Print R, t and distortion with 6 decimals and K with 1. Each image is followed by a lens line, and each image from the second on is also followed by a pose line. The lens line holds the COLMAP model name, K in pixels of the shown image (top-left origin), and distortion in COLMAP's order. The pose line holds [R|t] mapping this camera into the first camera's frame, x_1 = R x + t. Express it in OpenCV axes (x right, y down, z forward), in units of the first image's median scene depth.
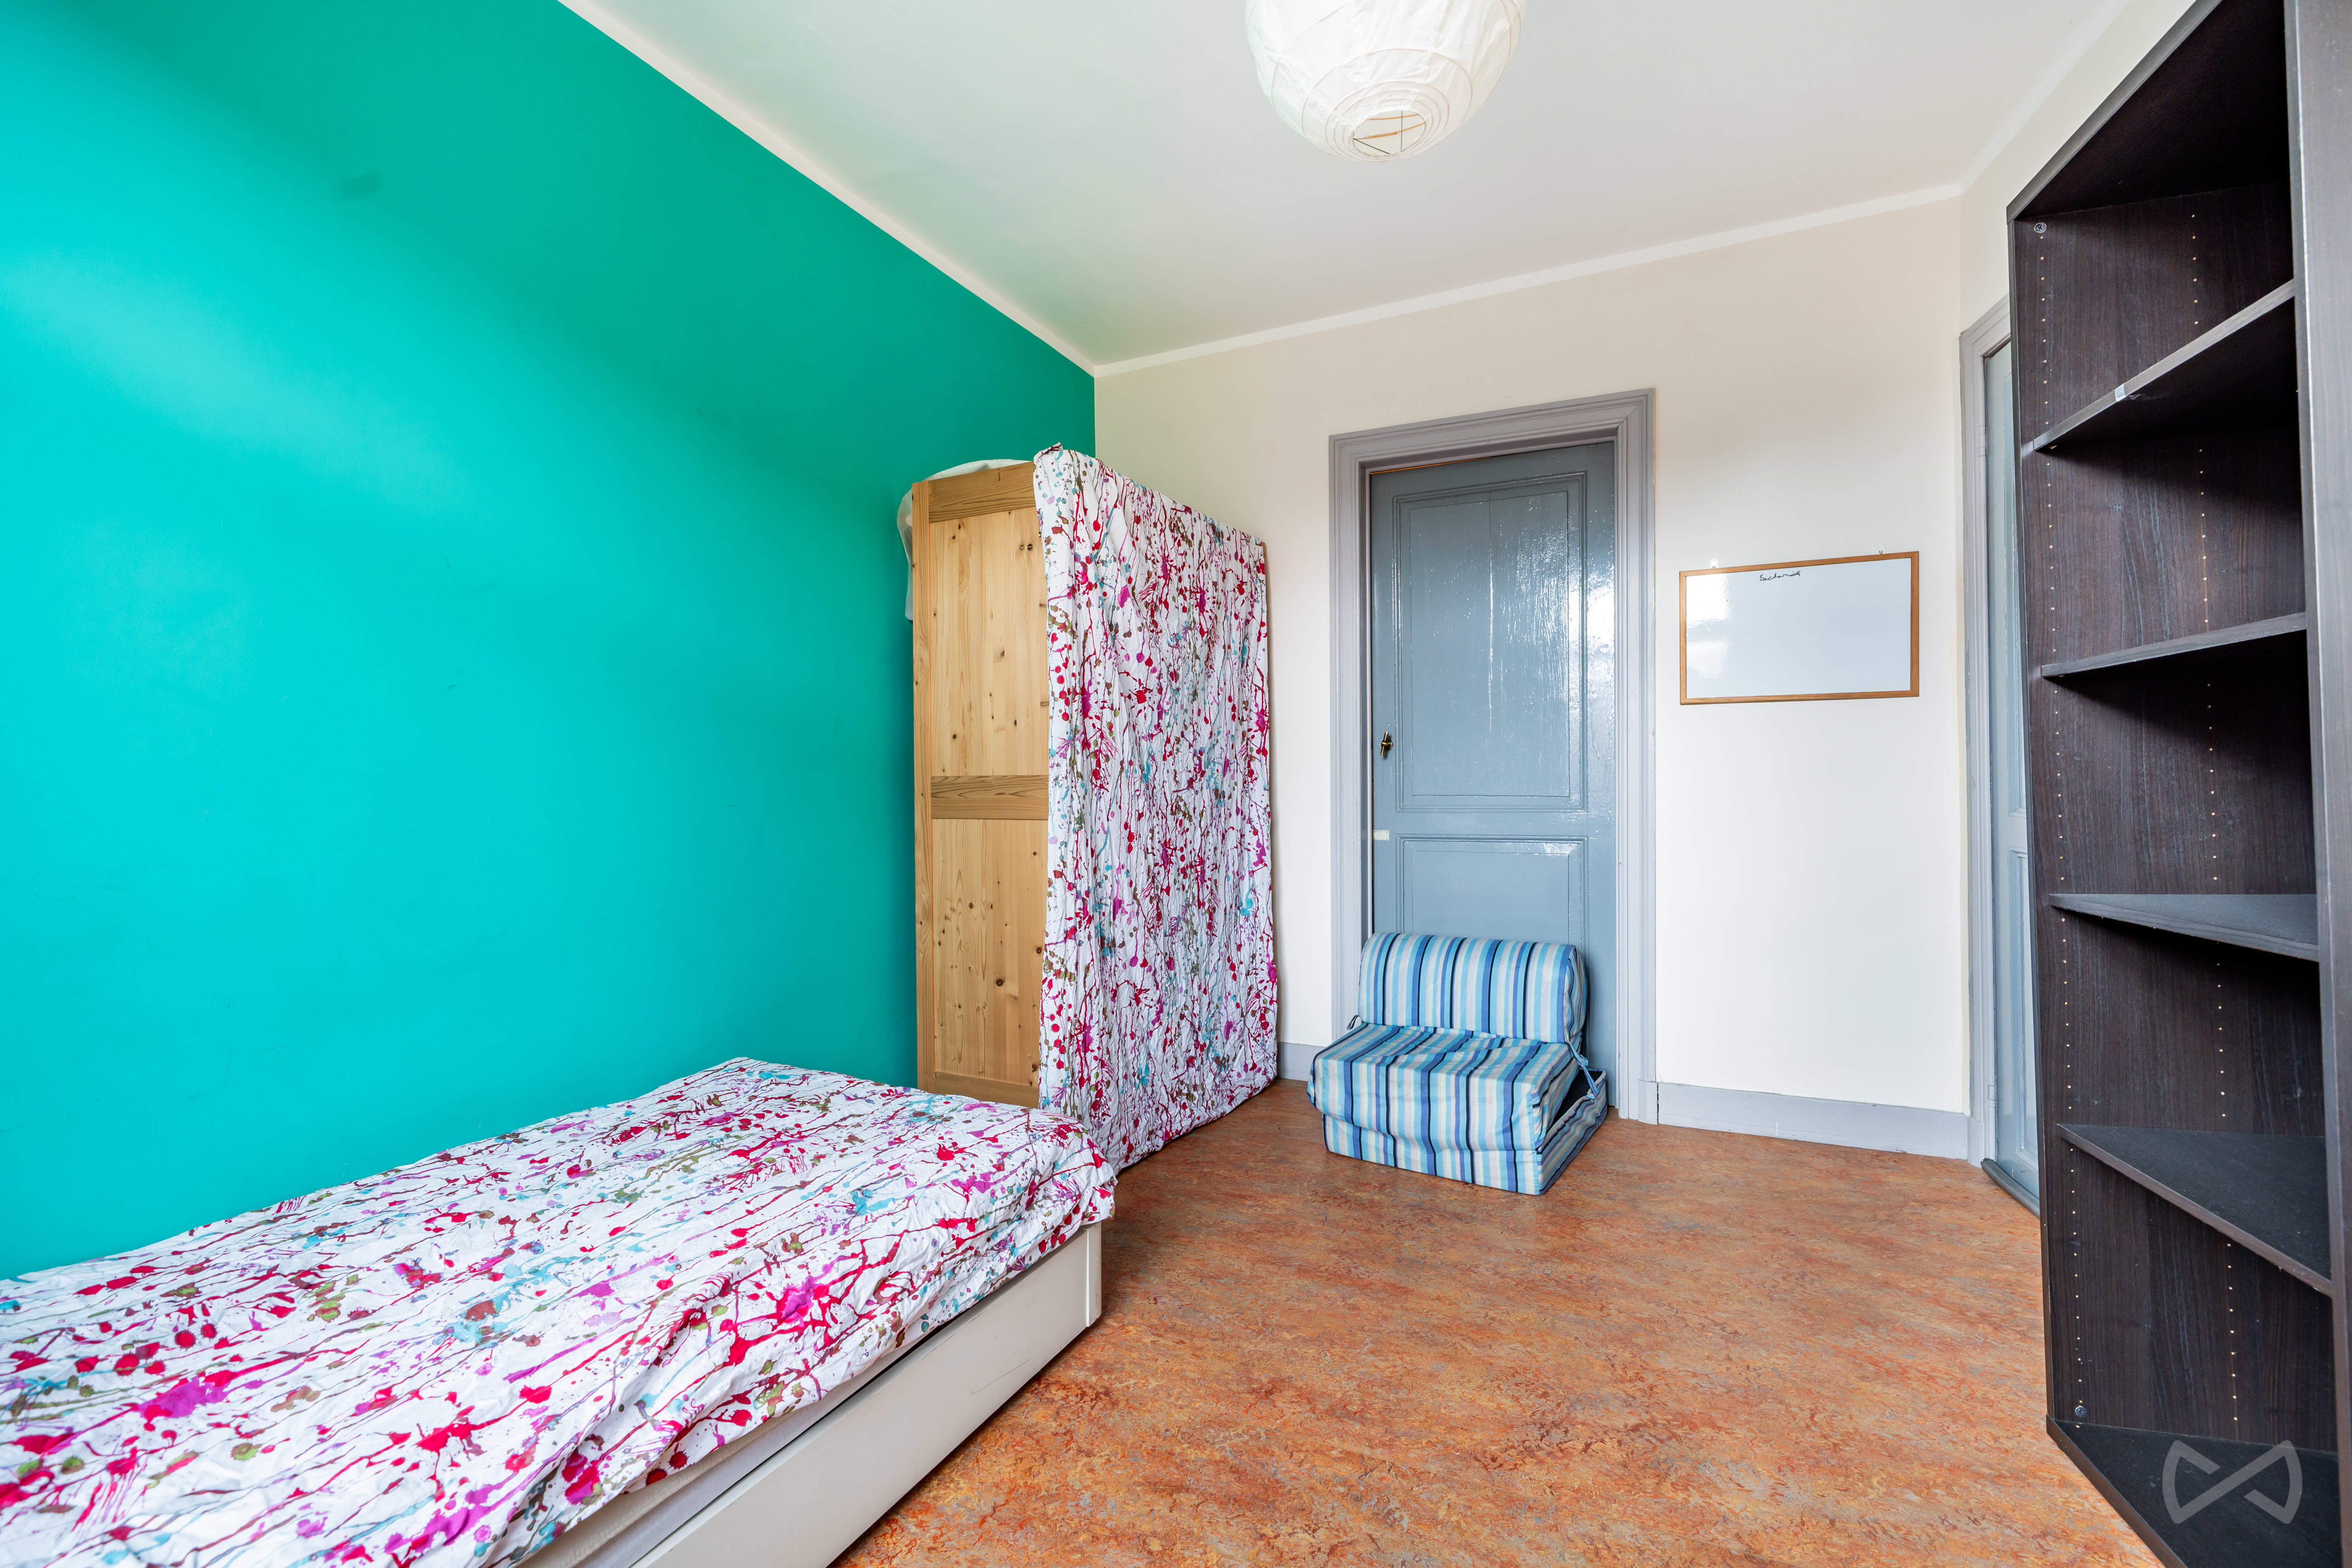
lens RADIAL K [[1032.0, 0, 1179.5], [0, 1032.0, 777.3], [0, 0, 1]] dist [-0.000558, -0.000086]
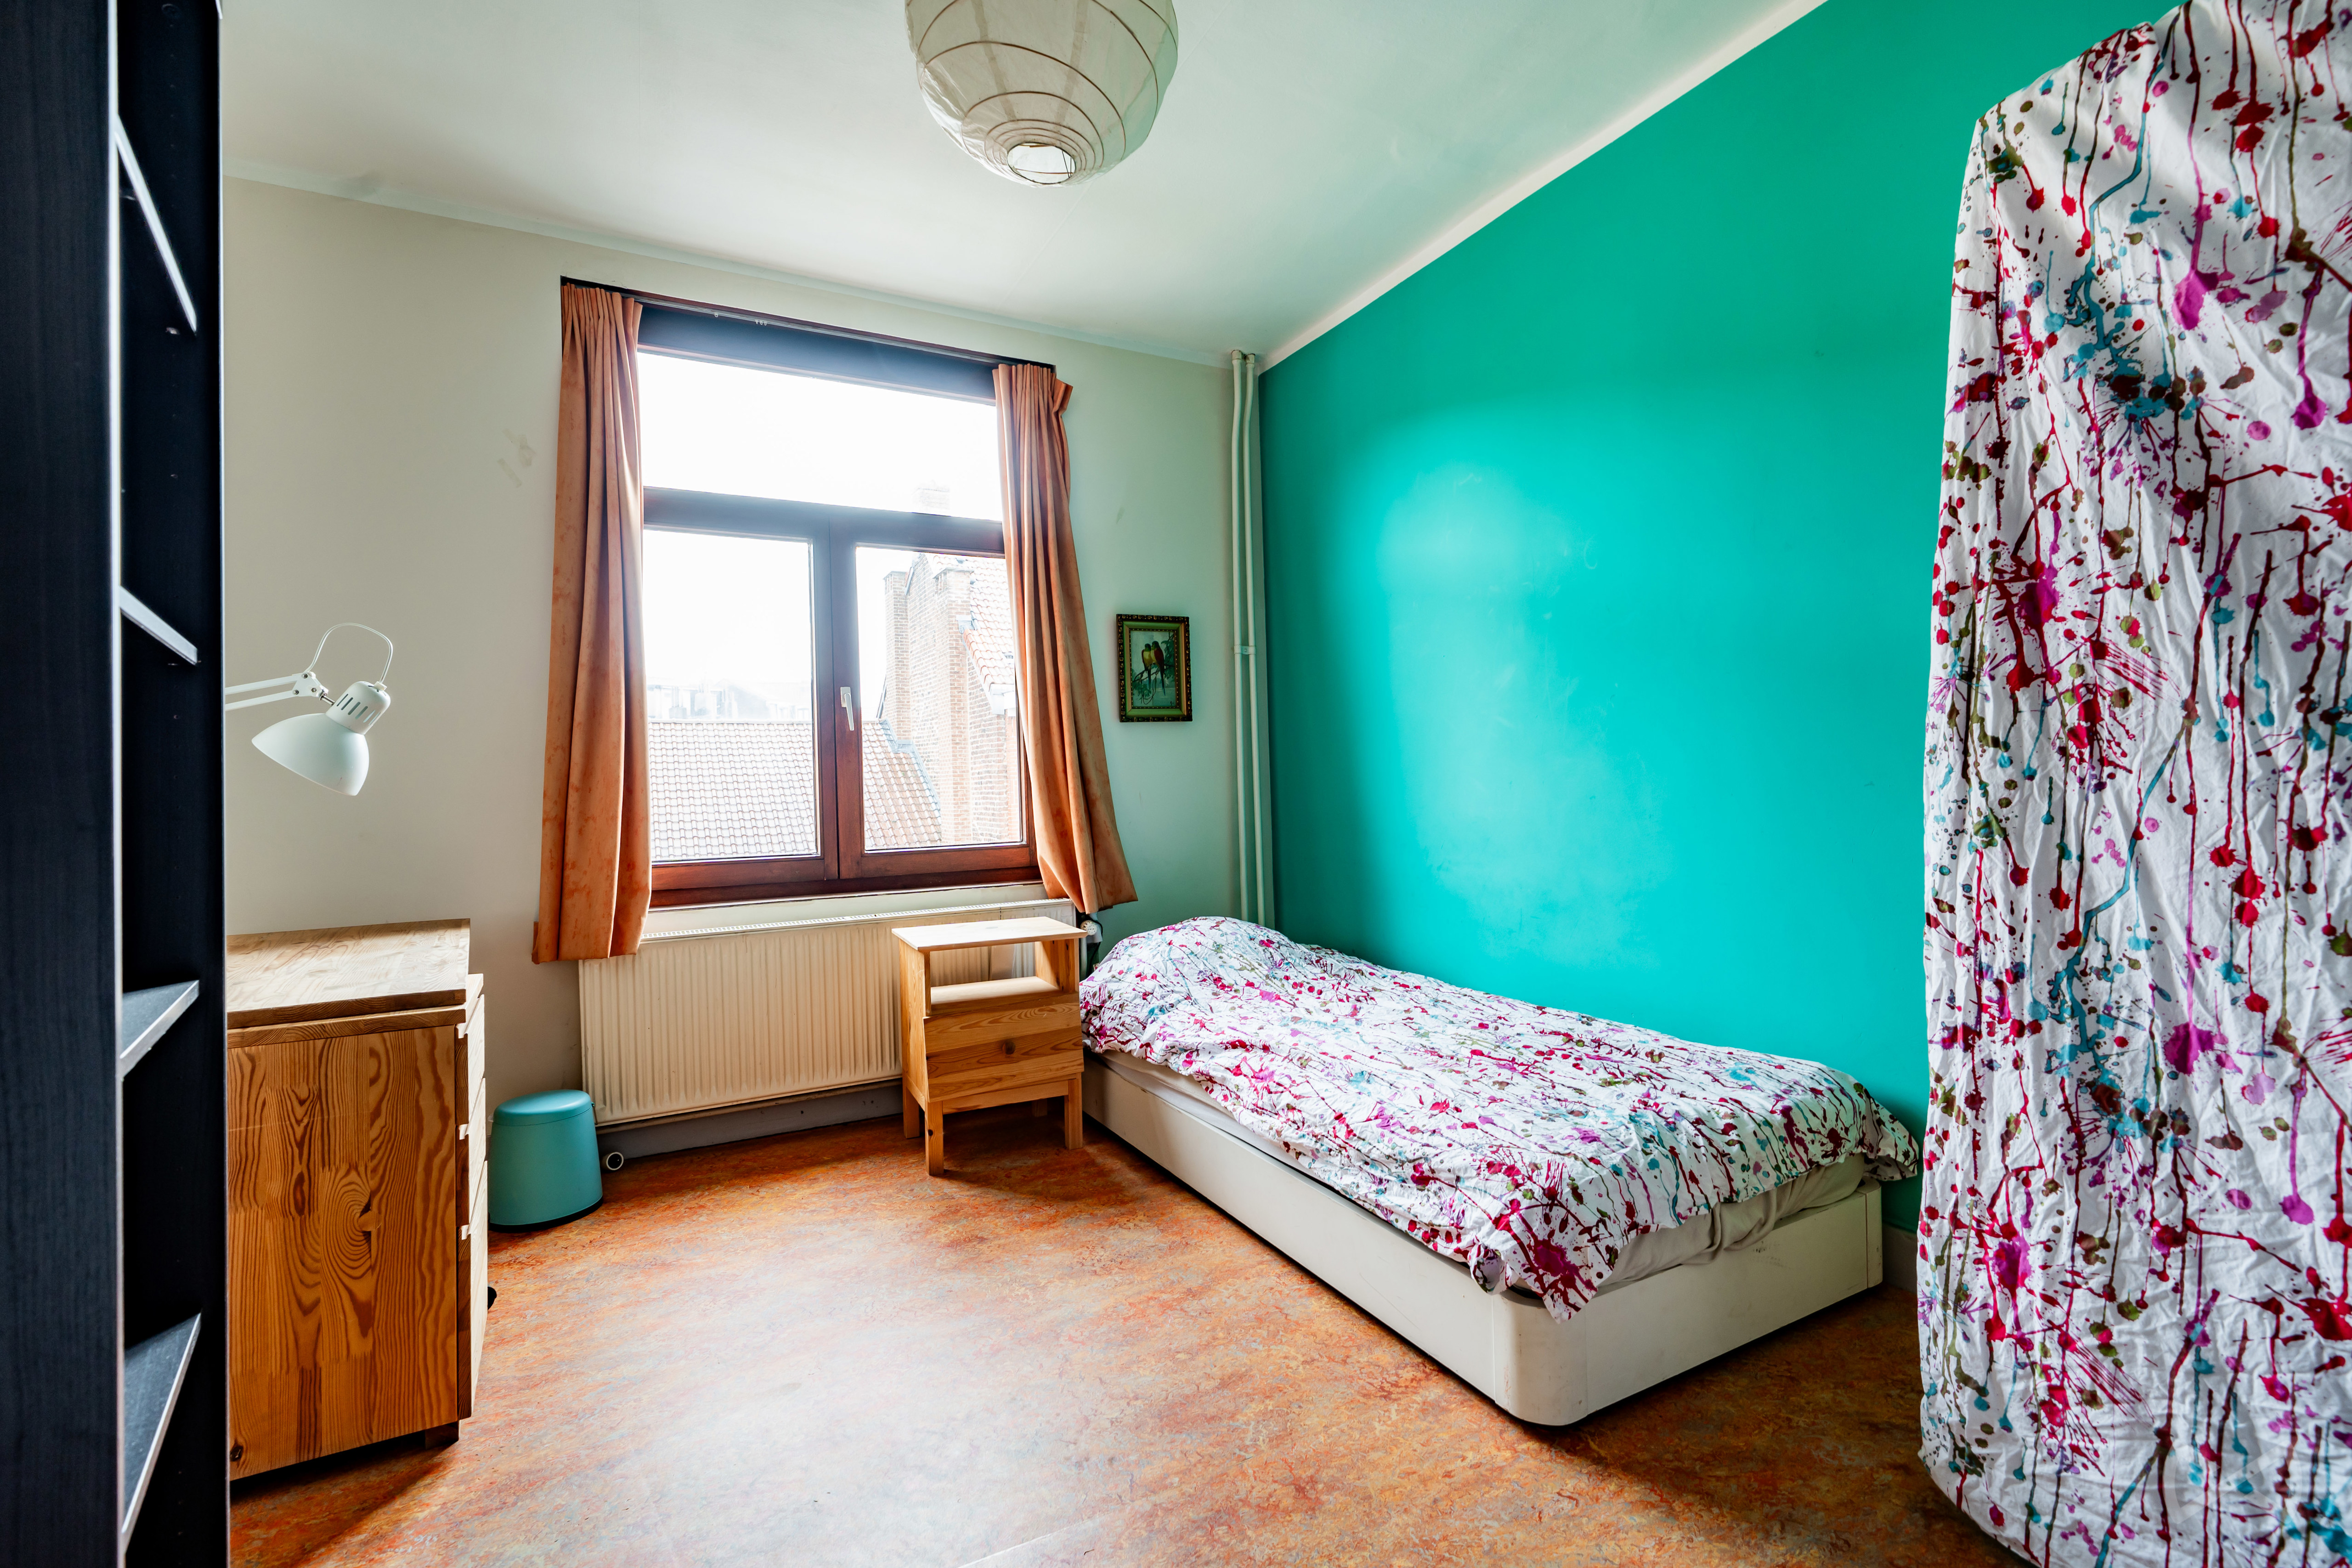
lens RADIAL K [[1032.0, 0, 1177.8], [0, 1032.0, 777.9], [0, 0, 1]] dist [-0.000558, -0.000086]
pose [[-0.584990, 0.028871, -0.810527, 0.562211], [0.037929, 0.999247, 0.008218, -0.003628], [0.810153, -0.025935, -0.585644, 0.977590]]
